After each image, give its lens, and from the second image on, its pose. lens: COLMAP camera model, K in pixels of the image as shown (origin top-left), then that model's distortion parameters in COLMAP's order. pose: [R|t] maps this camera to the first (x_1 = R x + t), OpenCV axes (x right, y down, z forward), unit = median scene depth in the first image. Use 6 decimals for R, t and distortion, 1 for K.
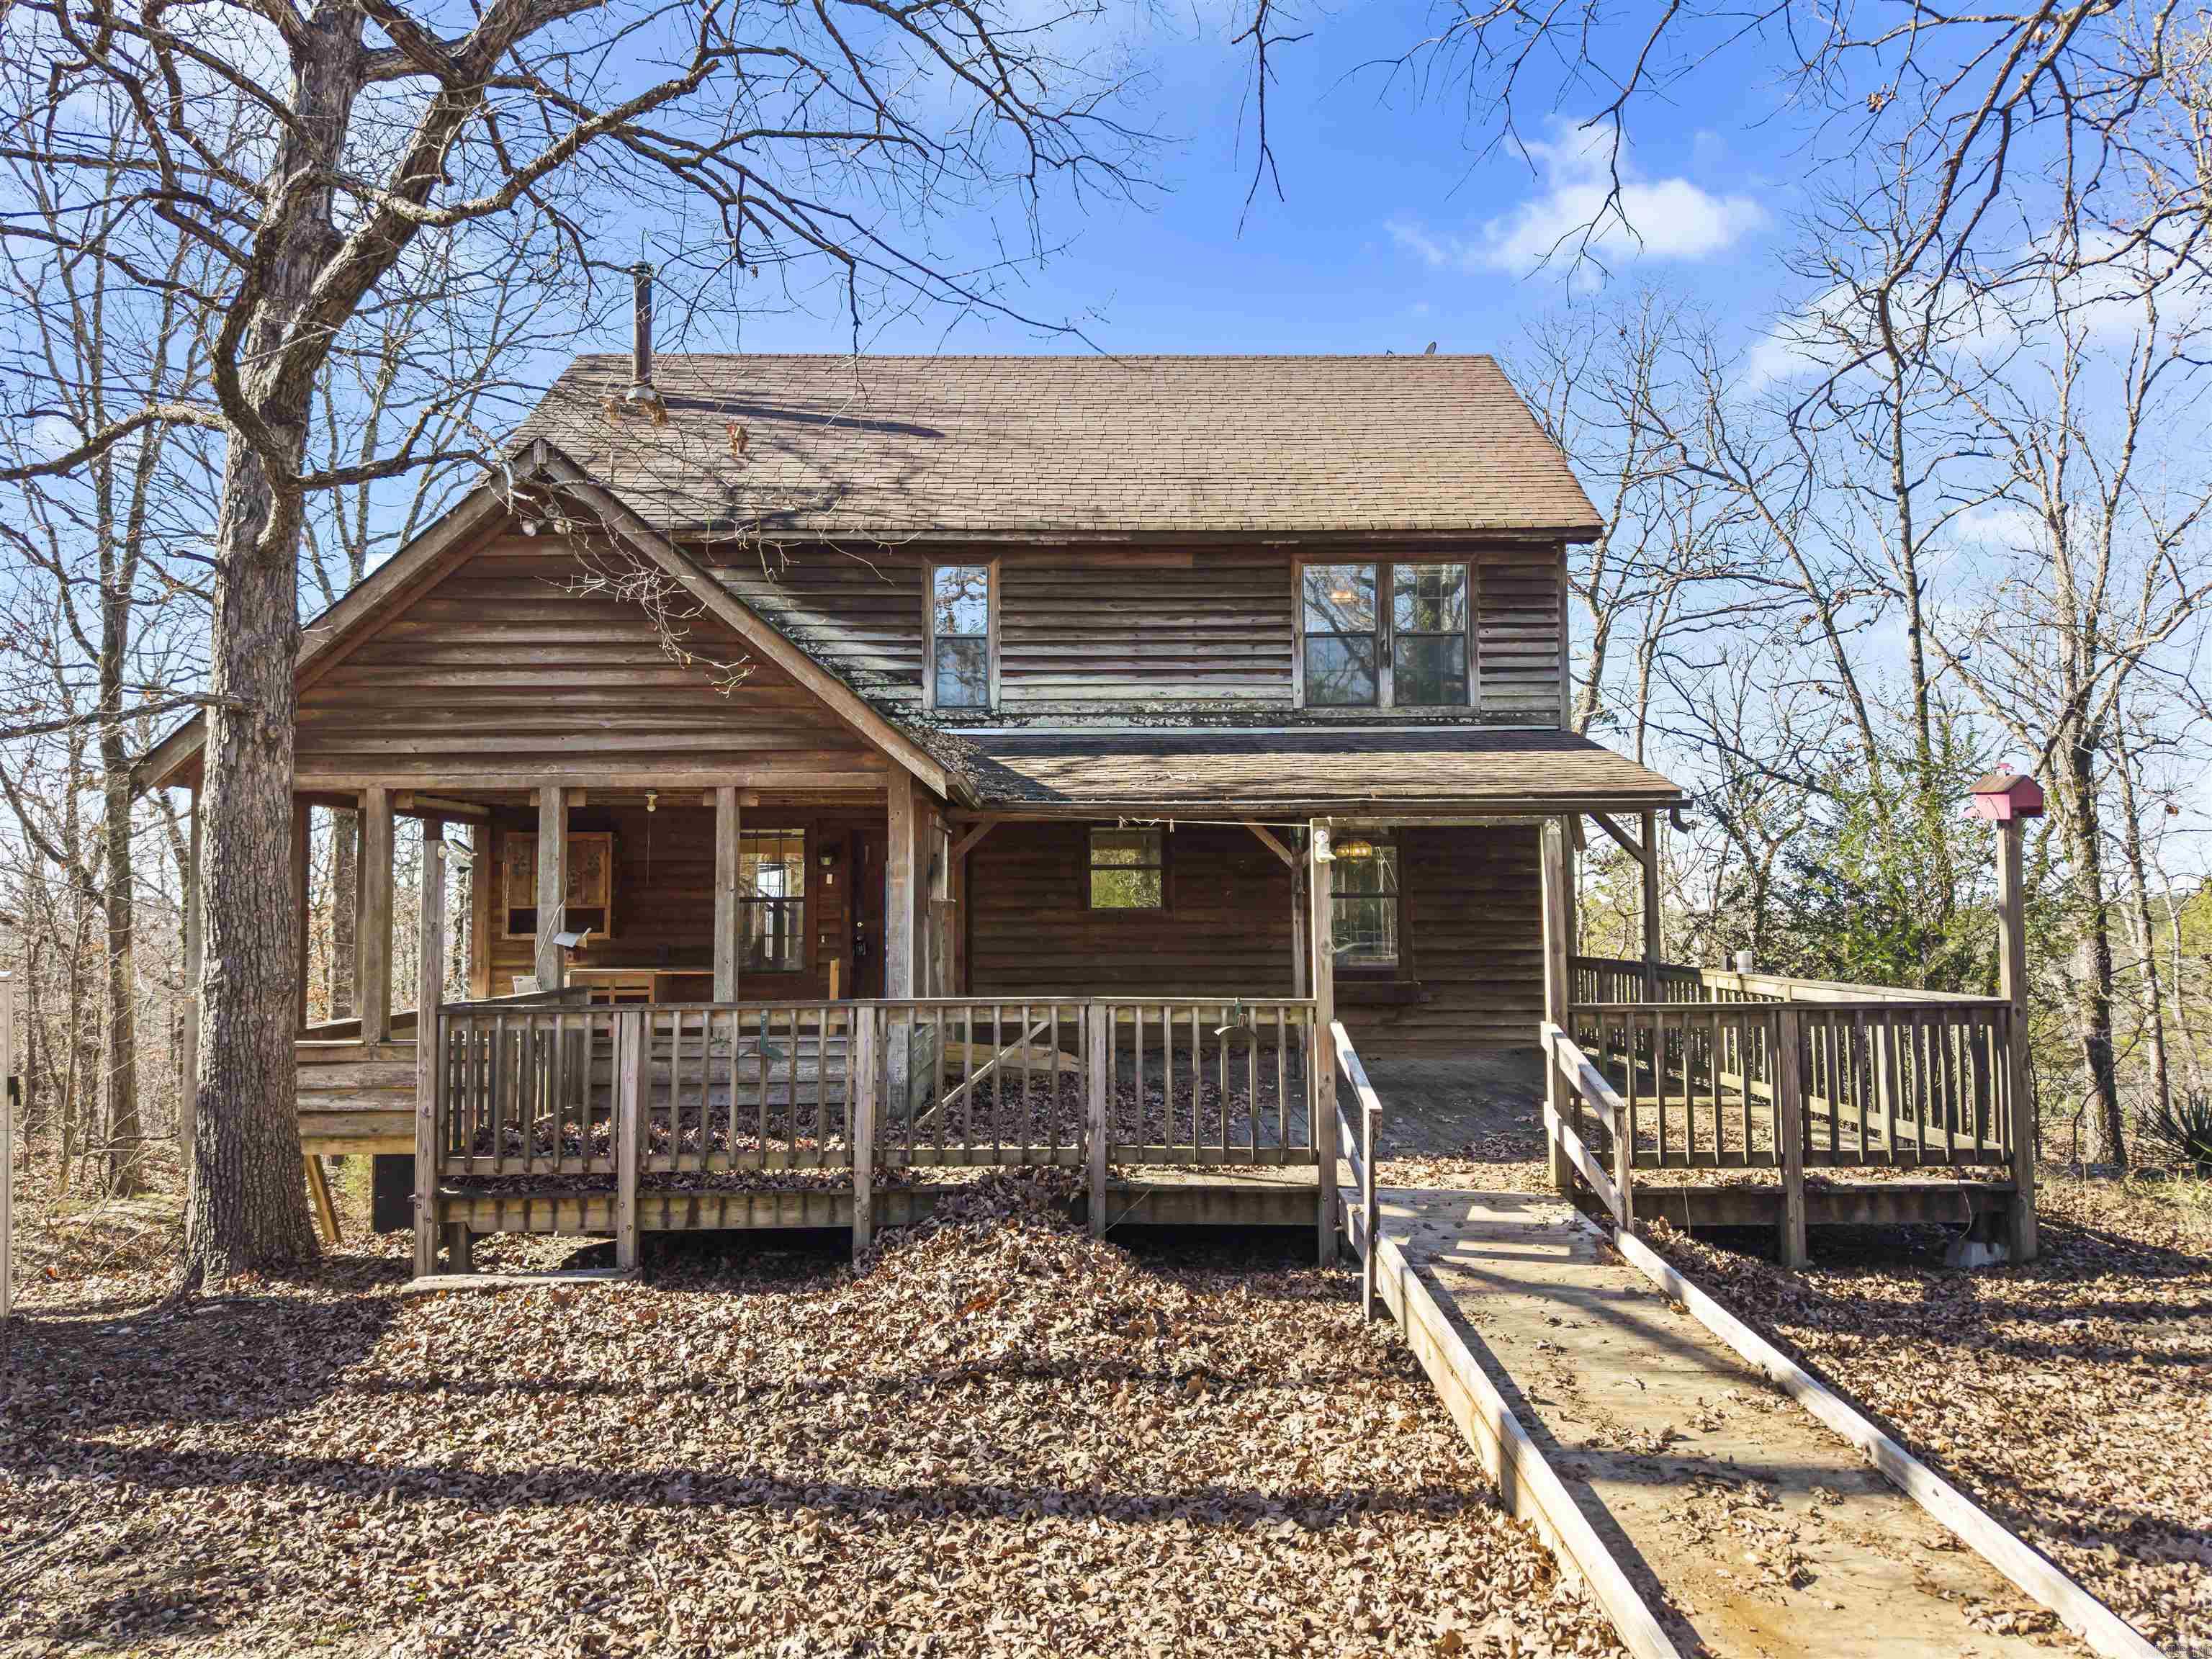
lens RADIAL K [[1481.3, 0, 1107.2], [0, 1481.3, 820.3], [0, 0, 1]] dist [0.006317, -0.000632]
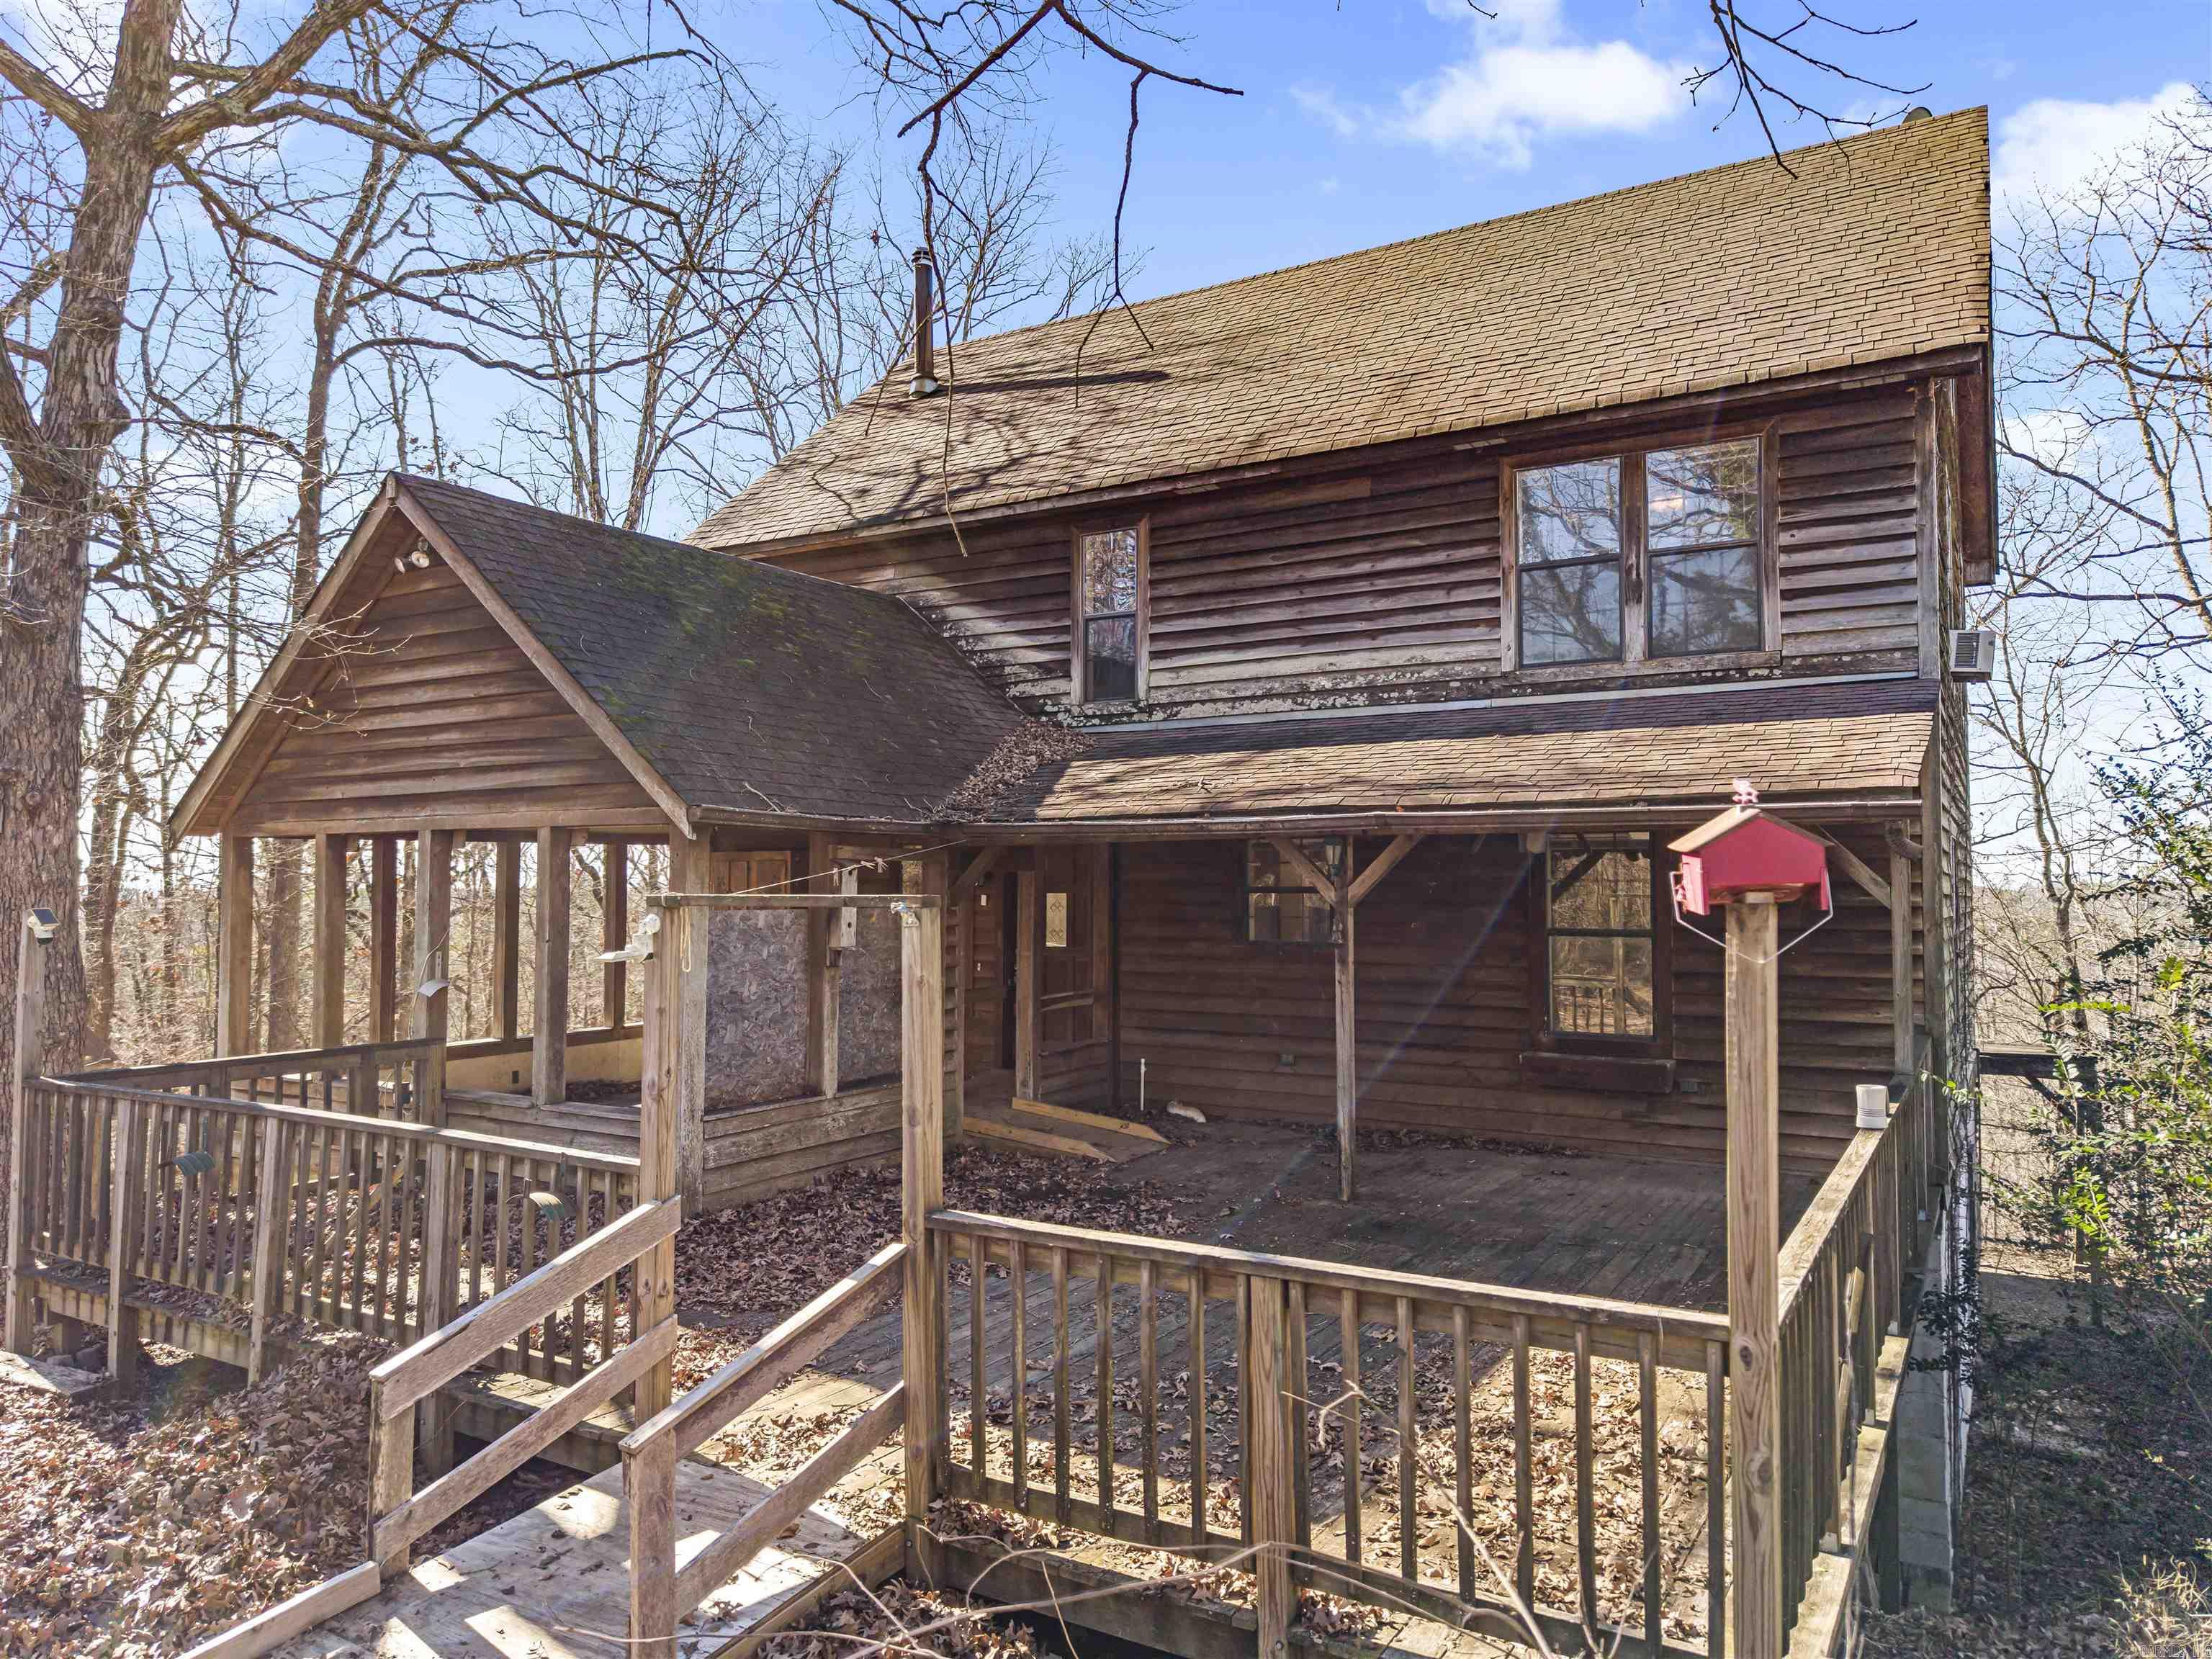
lens RADIAL K [[1481.3, 0, 1106.3], [0, 1481.3, 840.0], [0, 0, 1]] dist [0.006317, -0.000632]
pose [[0.844587, -0.012314, -0.535277, 0.350368], [0.031283, 0.999163, 0.026374, -0.018634], [0.534504, -0.039021, 0.844265, 0.281485]]
